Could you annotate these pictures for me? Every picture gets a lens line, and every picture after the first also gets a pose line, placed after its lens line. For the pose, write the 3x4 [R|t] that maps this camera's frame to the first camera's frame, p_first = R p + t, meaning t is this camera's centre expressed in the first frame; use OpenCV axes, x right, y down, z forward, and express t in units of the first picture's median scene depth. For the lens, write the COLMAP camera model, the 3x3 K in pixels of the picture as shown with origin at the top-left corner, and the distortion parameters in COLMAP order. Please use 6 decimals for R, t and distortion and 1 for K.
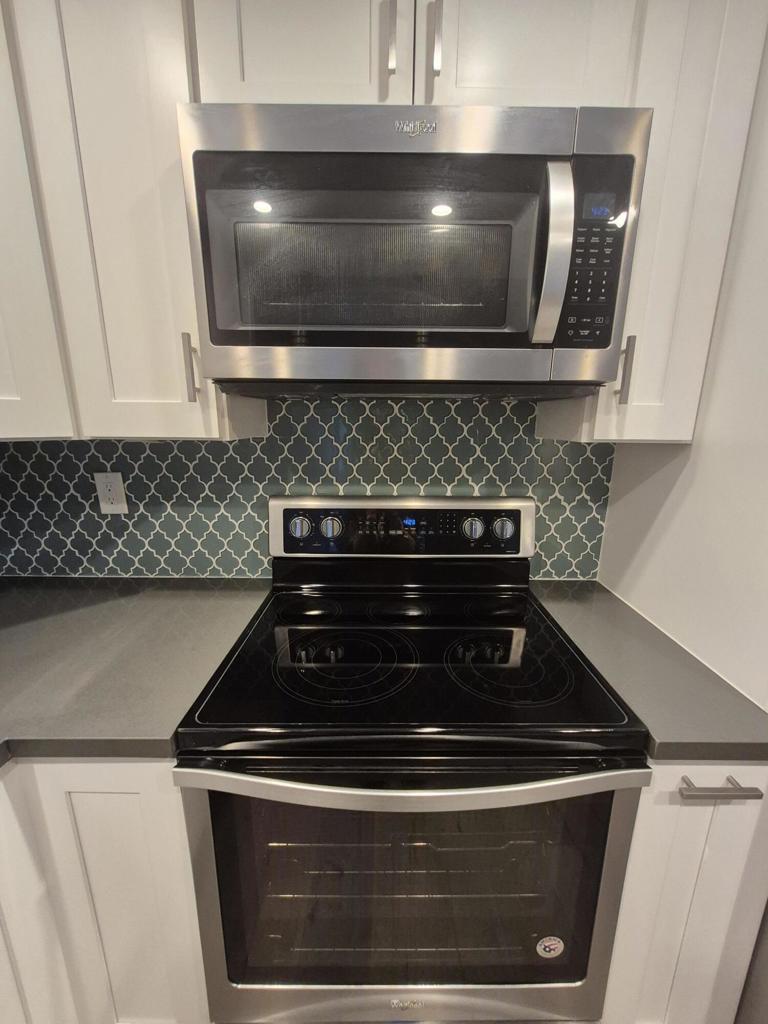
lens RADIAL K [[386.7, 0, 384.0], [0, 386.7, 512.0], [0, 0, 1]] dist [-0.005770, -0.000124]
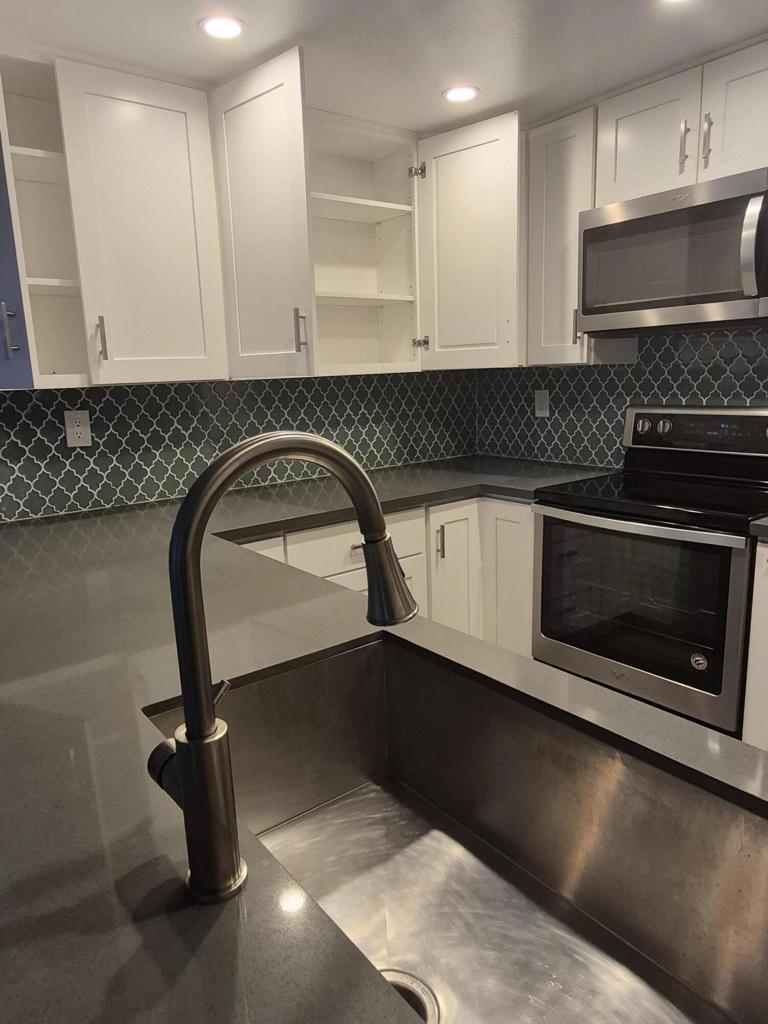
lens RADIAL K [[674.4, 0, 384.0], [0, 674.4, 512.0], [0, 0, 1]] dist [0.003537, -0.000615]
pose [[0.610249, 0.132047, -0.781127, 1.128557], [-0.137782, 0.988674, 0.059491, 0.321153], [0.780136, 0.071321, 0.621531, -1.203930]]
